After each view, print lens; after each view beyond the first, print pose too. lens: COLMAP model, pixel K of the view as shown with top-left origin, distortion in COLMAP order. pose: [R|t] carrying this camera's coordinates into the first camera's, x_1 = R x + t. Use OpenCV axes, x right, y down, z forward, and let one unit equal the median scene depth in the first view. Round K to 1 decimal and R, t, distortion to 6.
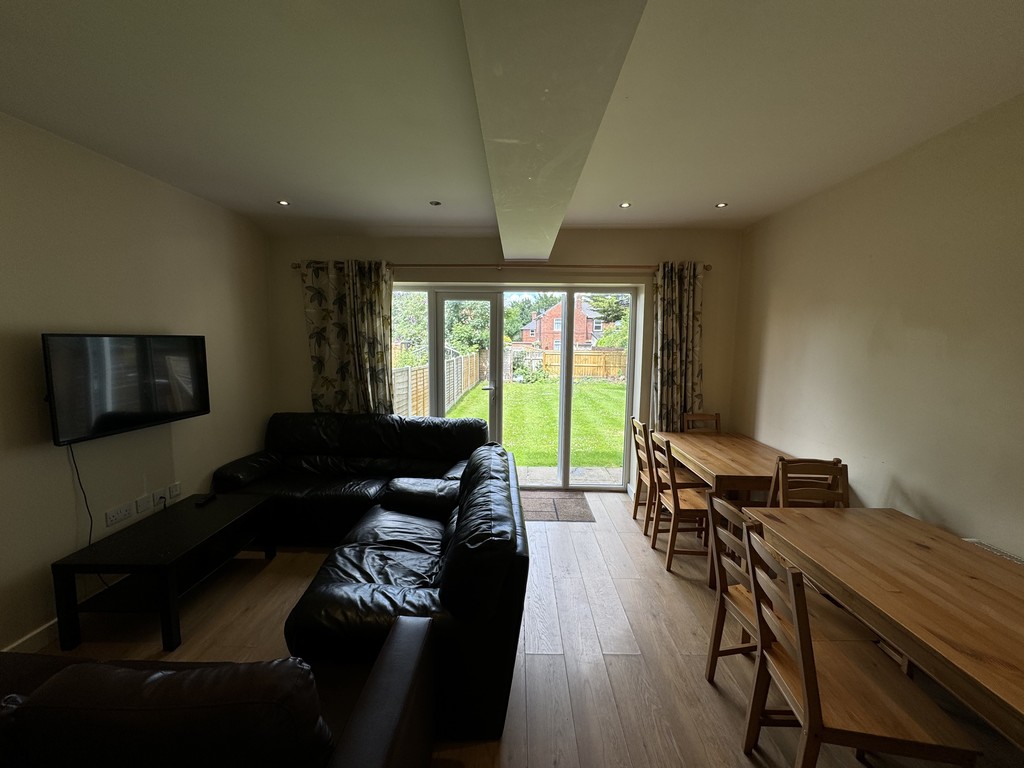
lens RADIAL K [[409.1, 0, 511.4], [0, 409.1, 382.6], [0, 0, 1]] dist [-0.001214, 0.000322]
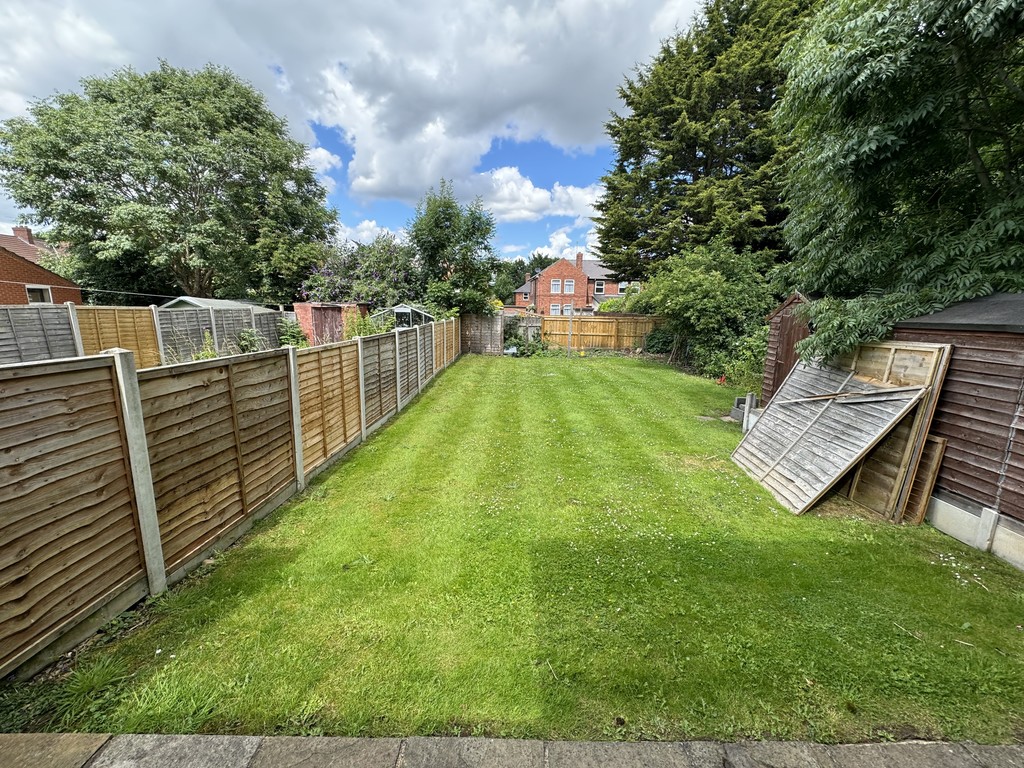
lens RADIAL K [[409.1, 0, 511.4], [0, 409.1, 382.6], [0, 0, 1]] dist [-0.001214, 0.000322]
pose [[0.999778, 0.004300, 0.020618, 0.015092], [-0.006047, 0.996326, 0.085424, -0.110261], [-0.020175, -0.085530, 0.996131, 1.353014]]
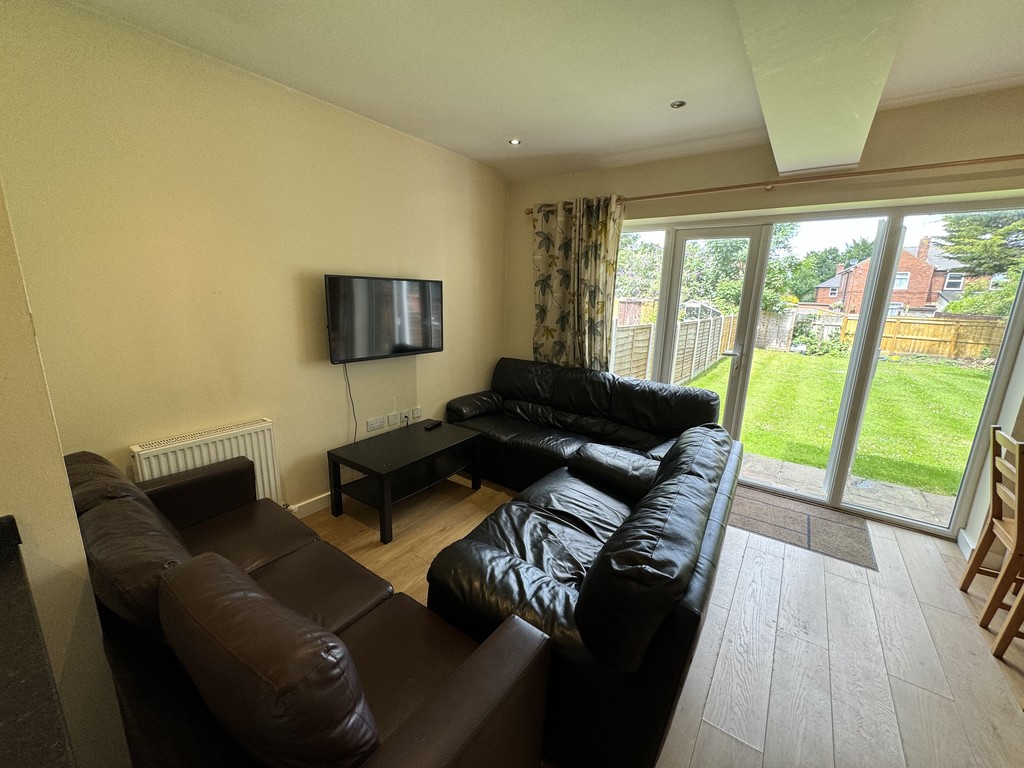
lens RADIAL K [[409.1, 0, 511.4], [0, 409.1, 382.6], [0, 0, 1]] dist [-0.001214, 0.000322]
pose [[0.822238, 0.134852, -0.552937, 0.041948], [-0.078255, 0.989084, 0.124853, 0.004229], [0.563738, -0.059389, 0.823816, 0.136004]]
